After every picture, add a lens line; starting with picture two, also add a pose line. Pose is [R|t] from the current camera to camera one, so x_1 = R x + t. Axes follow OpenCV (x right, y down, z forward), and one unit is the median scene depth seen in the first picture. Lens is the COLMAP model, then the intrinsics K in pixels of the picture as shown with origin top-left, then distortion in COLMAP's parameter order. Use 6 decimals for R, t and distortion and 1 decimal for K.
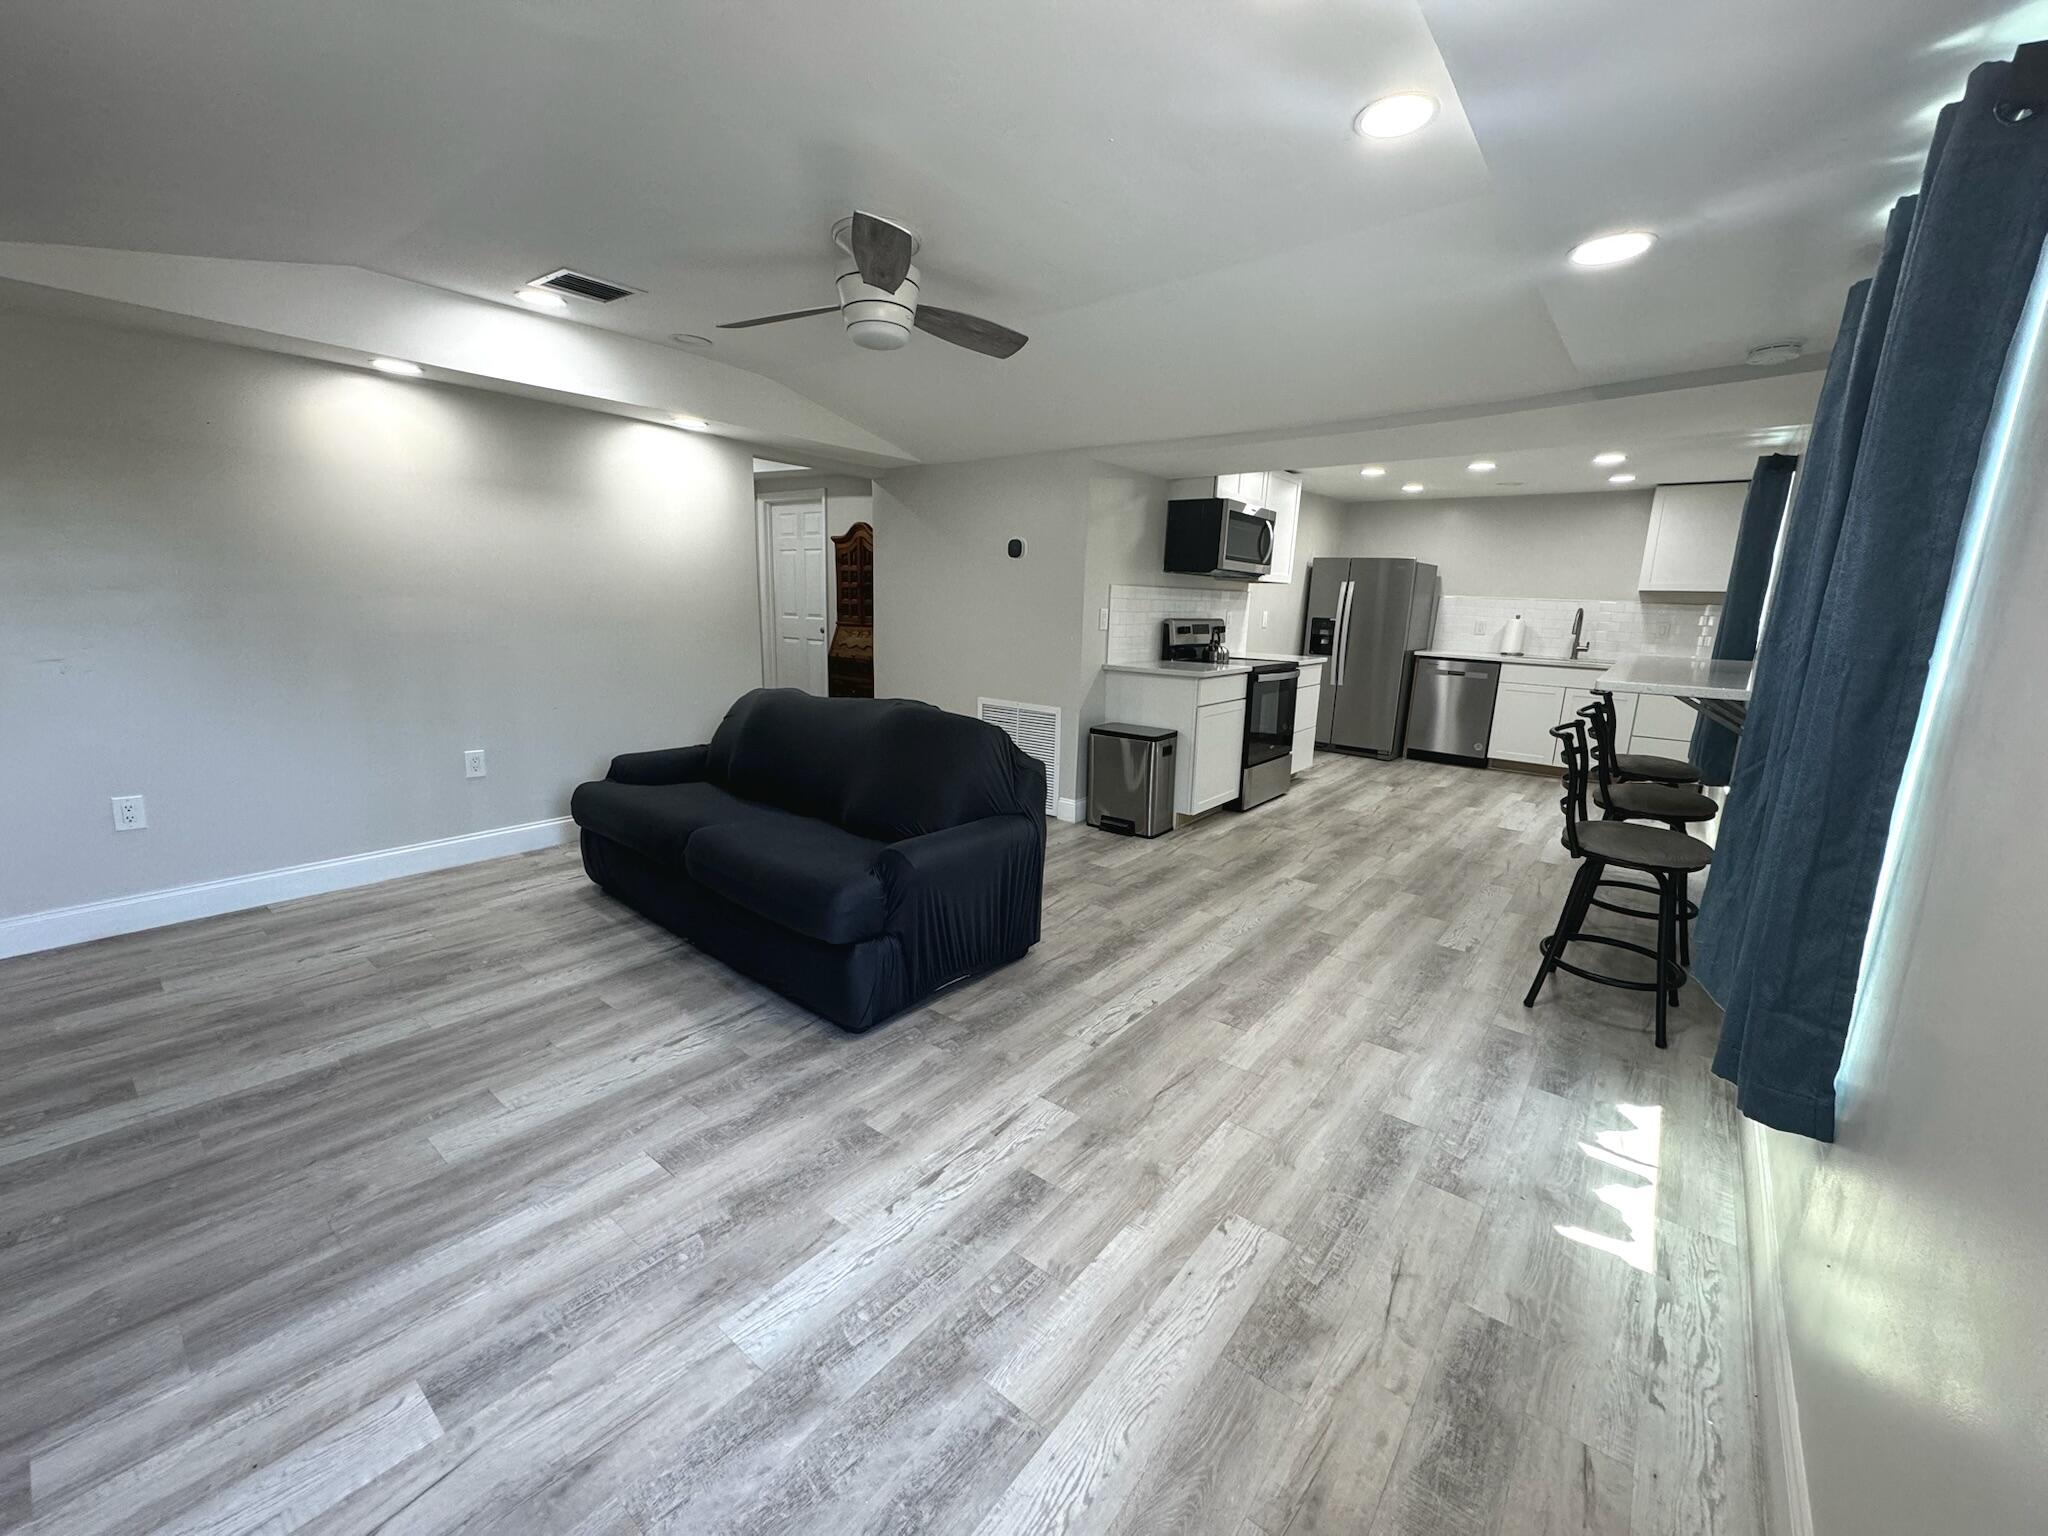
lens RADIAL K [[825.9, 0, 1015.9], [0, 825.9, 776.5], [0, 0, 1]] dist [-0.002202, 0.000957]
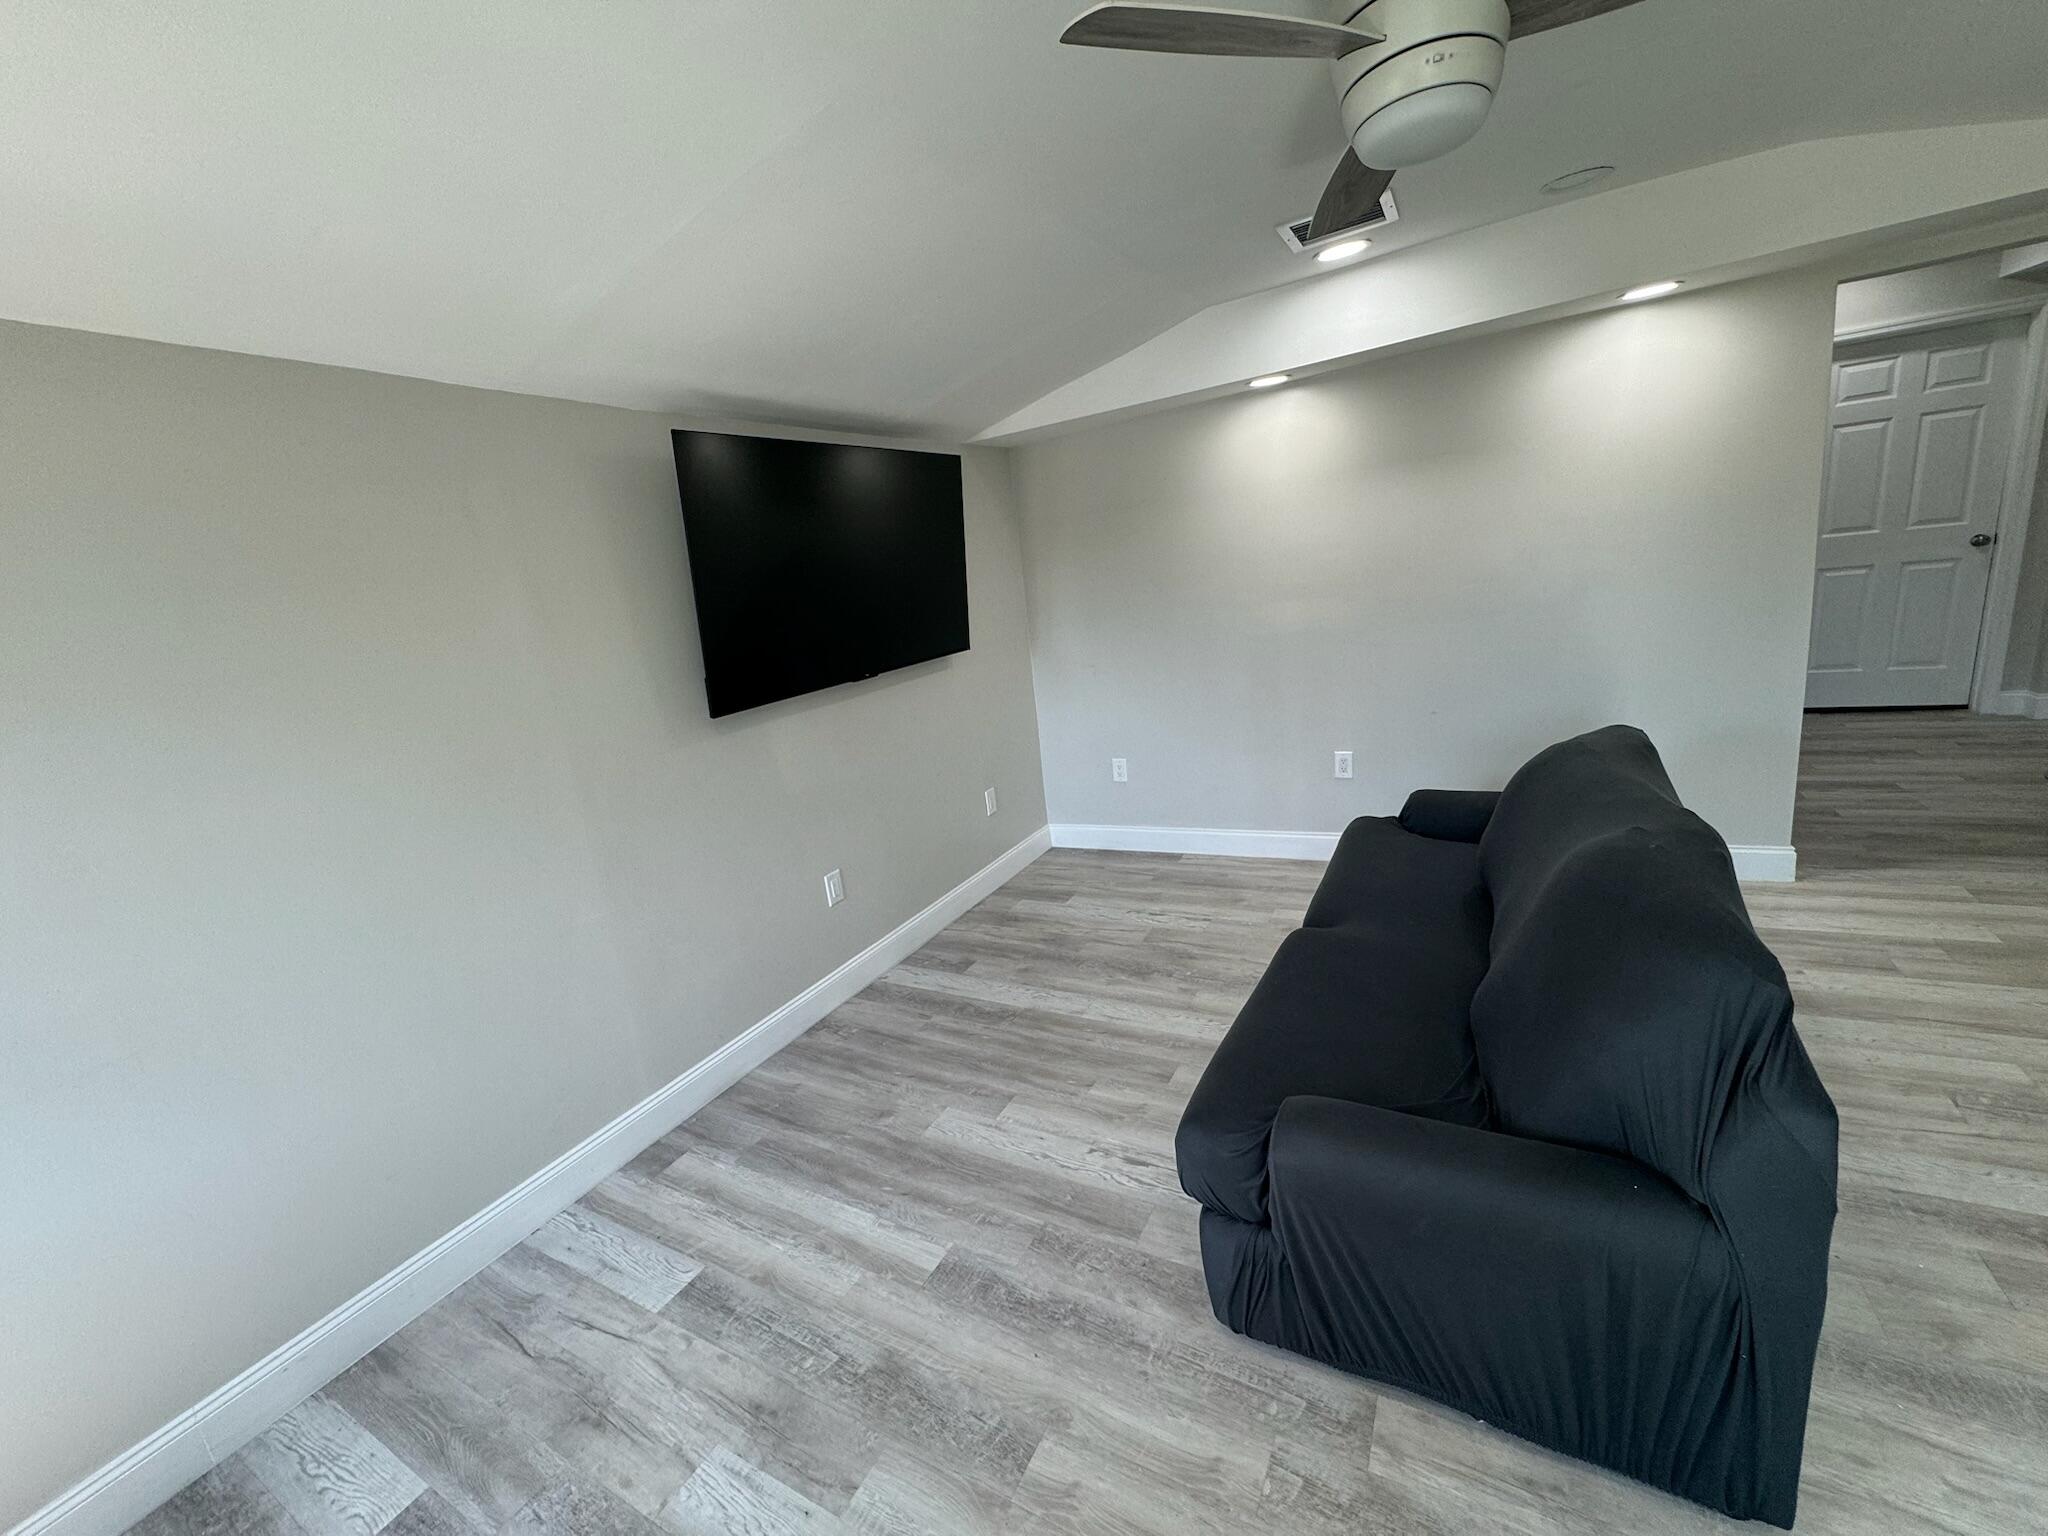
lens RADIAL K [[825.9, 0, 1025.5], [0, 825.9, 754.3], [0, 0, 1]] dist [-0.002202, 0.000957]
pose [[0.163184, 0.163515, -0.972951, 0.400005], [-0.068791, 0.985656, 0.154112, -0.265142], [0.984194, 0.041782, 0.172092, 0.812259]]
